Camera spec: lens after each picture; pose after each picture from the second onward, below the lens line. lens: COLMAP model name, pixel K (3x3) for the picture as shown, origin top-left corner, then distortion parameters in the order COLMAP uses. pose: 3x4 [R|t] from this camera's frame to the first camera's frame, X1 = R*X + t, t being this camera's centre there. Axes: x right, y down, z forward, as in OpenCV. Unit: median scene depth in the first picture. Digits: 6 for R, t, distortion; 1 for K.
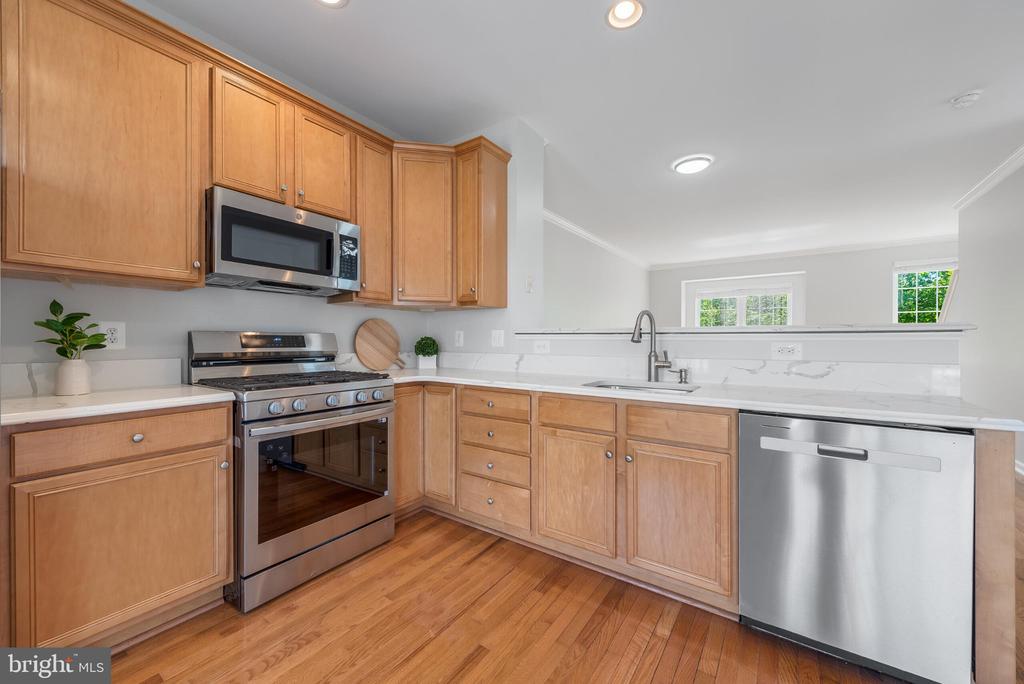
lens RADIAL K [[389.7, 0, 502.3], [0, 389.7, 342.4], [0, 0, 1]] dist [0.013241, -0.005514]
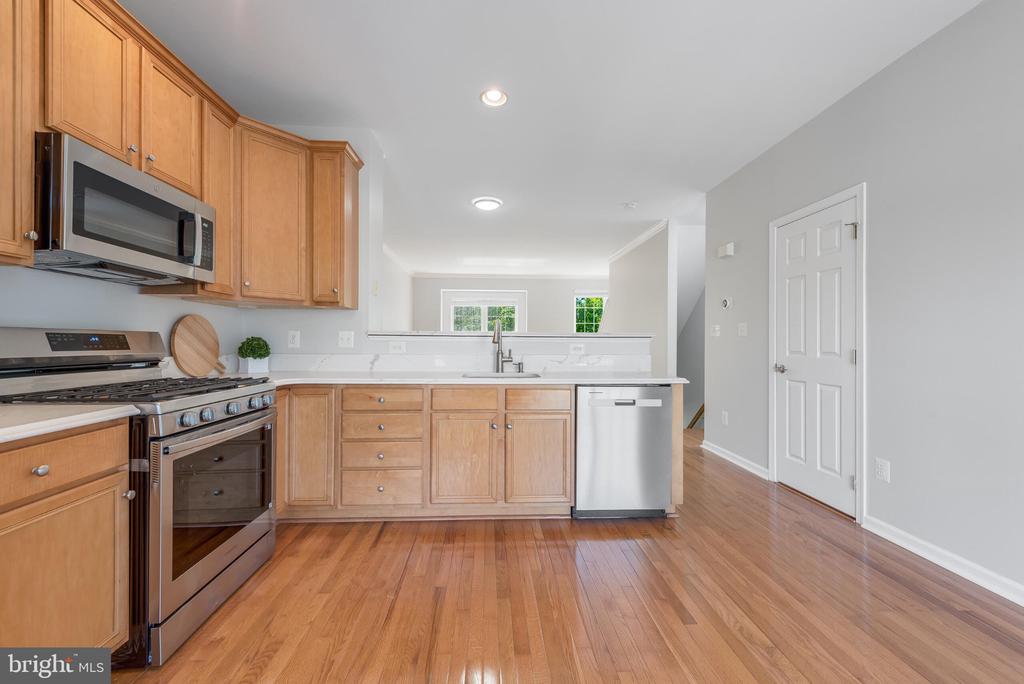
lens RADIAL K [[389.7, 0, 502.3], [0, 389.7, 342.4], [0, 0, 1]] dist [0.013241, -0.005514]
pose [[0.801739, 0.001642, 0.597672, -0.400939], [-0.000149, 0.999997, -0.002548, 0.000341], [-0.597674, 0.001954, 0.801737, -0.076665]]
